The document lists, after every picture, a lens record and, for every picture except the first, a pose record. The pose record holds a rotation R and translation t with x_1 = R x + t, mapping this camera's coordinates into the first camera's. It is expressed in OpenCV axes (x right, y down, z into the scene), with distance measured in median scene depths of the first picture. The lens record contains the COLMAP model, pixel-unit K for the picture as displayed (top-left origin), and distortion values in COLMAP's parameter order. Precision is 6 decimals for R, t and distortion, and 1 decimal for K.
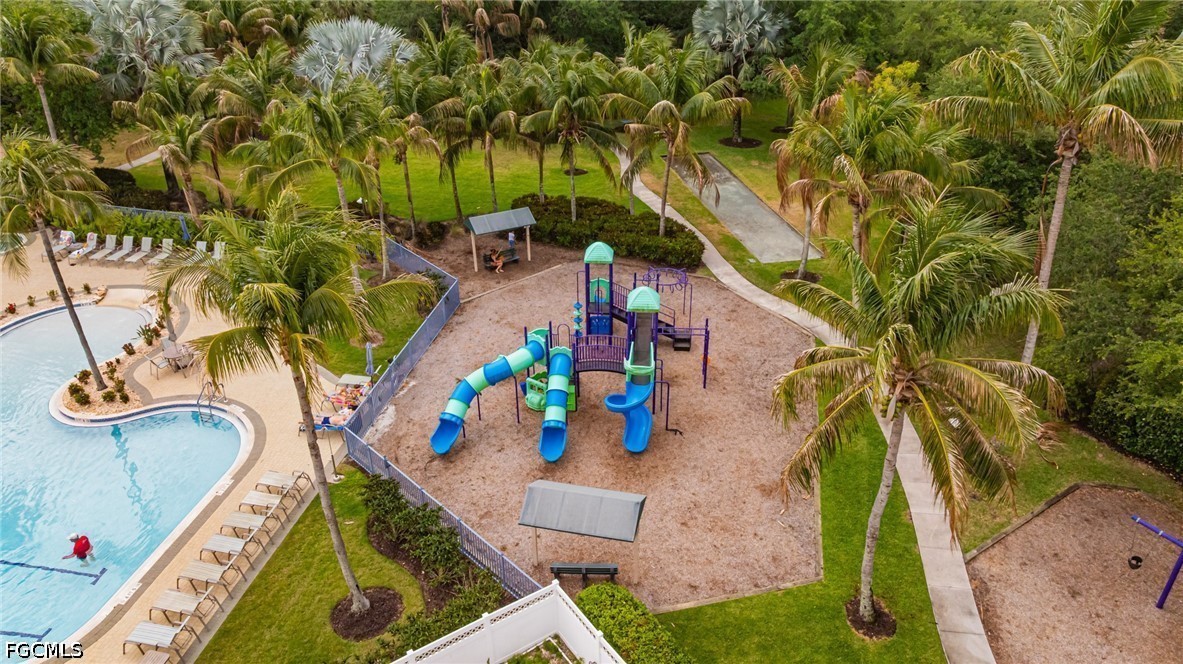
lens RADIAL K [[846.2, 0, 588.0], [0, 846.2, 336.3], [0, 0, 1]] dist [-0.033047, 0.038318]
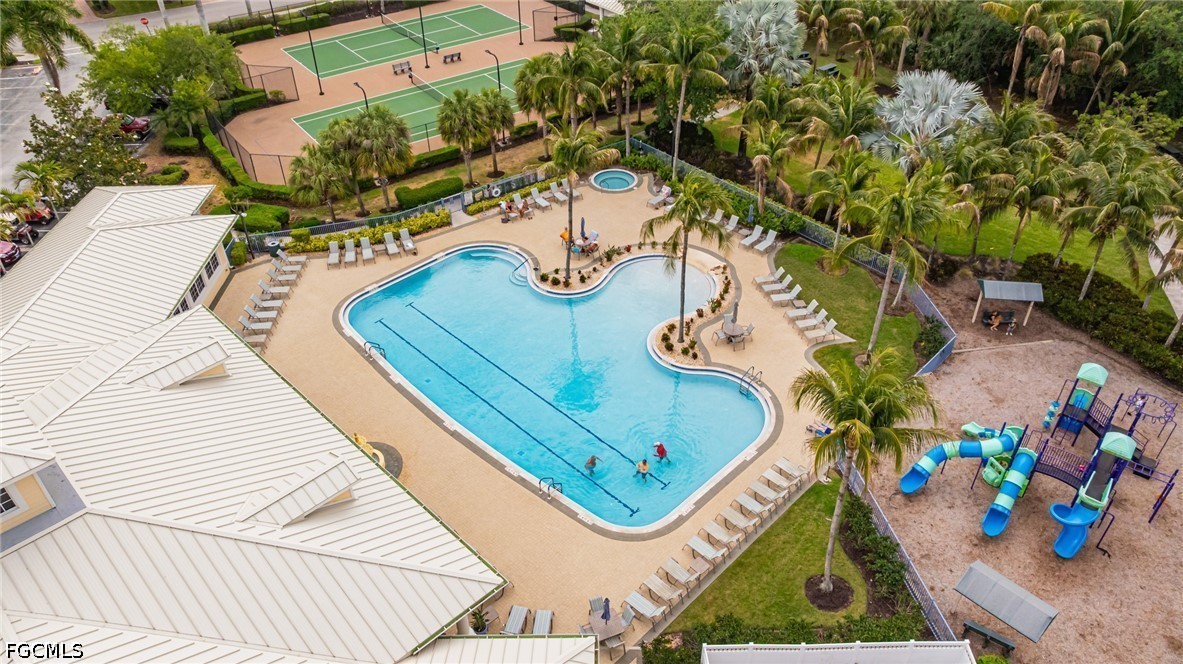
lens RADIAL K [[846.2, 0, 588.6], [0, 846.2, 324.7], [0, 0, 1]] dist [-0.033047, 0.038318]
pose [[0.834631, 0.333686, -0.438228, -0.091231], [-0.271034, 0.941426, 0.200642, -0.228016], [0.479511, -0.048687, 0.876184, -0.368986]]
